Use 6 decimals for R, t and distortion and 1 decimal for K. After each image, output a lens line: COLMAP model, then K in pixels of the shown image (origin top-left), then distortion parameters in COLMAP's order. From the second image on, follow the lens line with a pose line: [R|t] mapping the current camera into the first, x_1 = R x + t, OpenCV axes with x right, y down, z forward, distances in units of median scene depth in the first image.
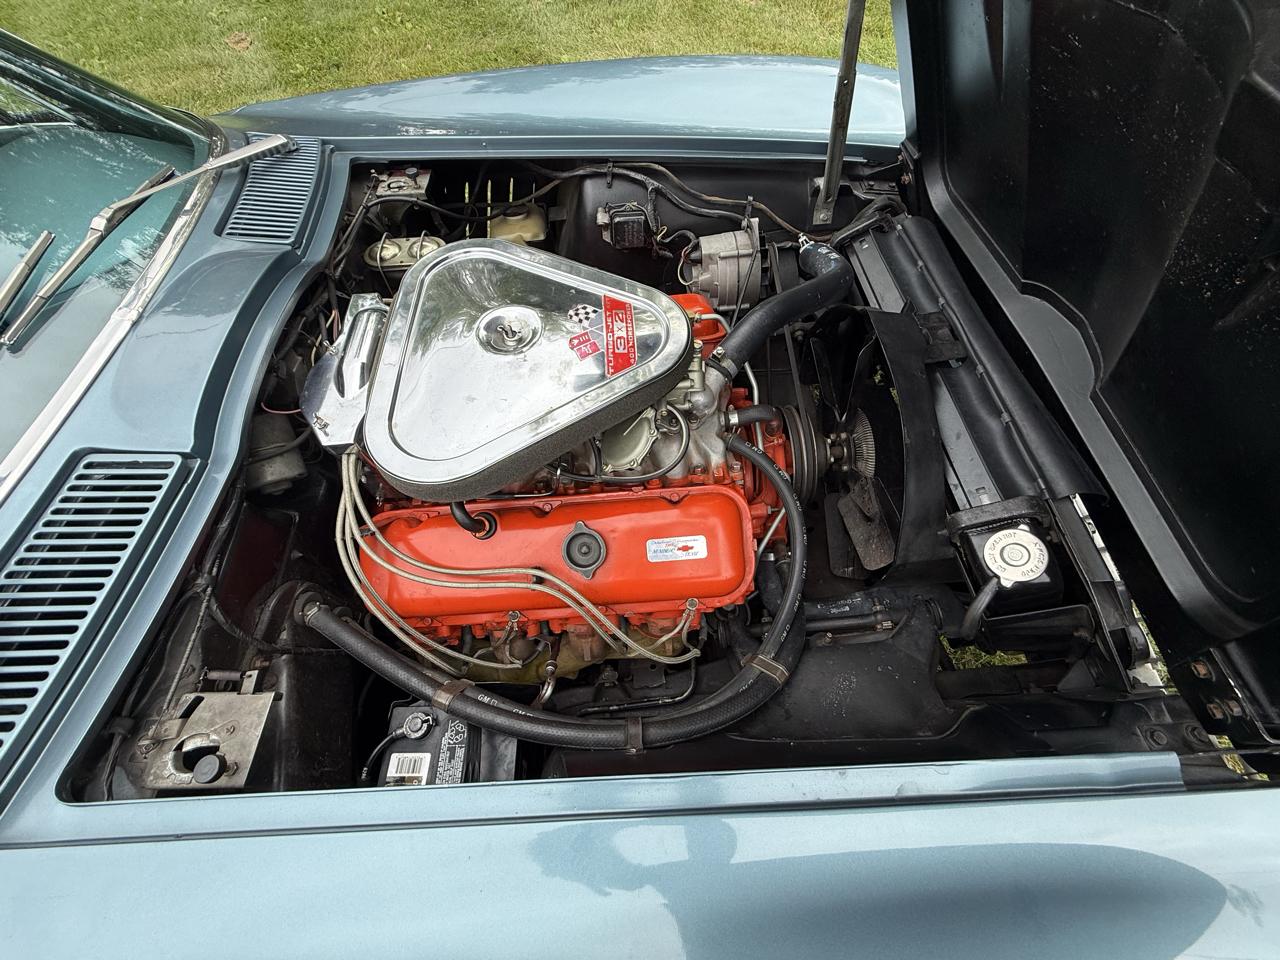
lens RADIAL K [[503.9, 0, 640.8], [0, 503.9, 479.1], [0, 0, 1]] dist [-0.001472, 0.000044]
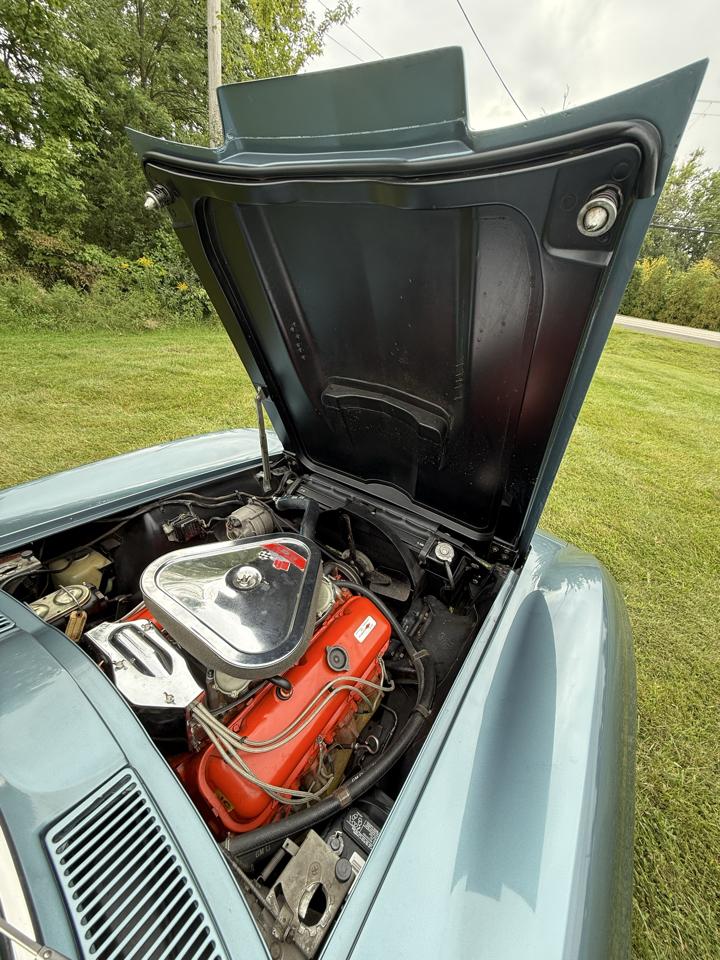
lens RADIAL K [[377.9, 0, 360.1], [0, 377.9, 479.7], [0, 0, 1]] dist [-0.001472, 0.000044]
pose [[0.580689, -0.286330, 0.762113, -0.914679], [0.615901, 0.766695, -0.181232, -0.058001], [-0.532416, 0.574625, 0.621562, -0.273349]]
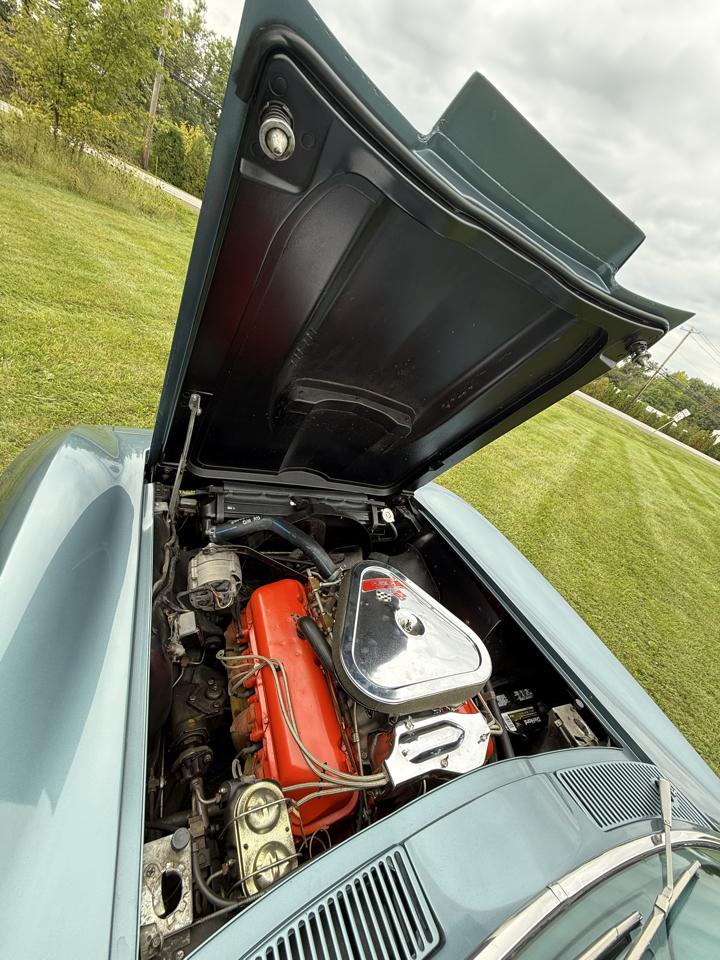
lens RADIAL K [[377.9, 0, 361.2], [0, 377.9, 479.7], [0, 0, 1]] dist [-0.001472, 0.000044]
pose [[-0.342738, -0.539257, 0.769242, -0.961463], [0.551041, 0.547775, 0.629521, -1.585479], [-0.760844, 0.639645, 0.109409, 0.629700]]
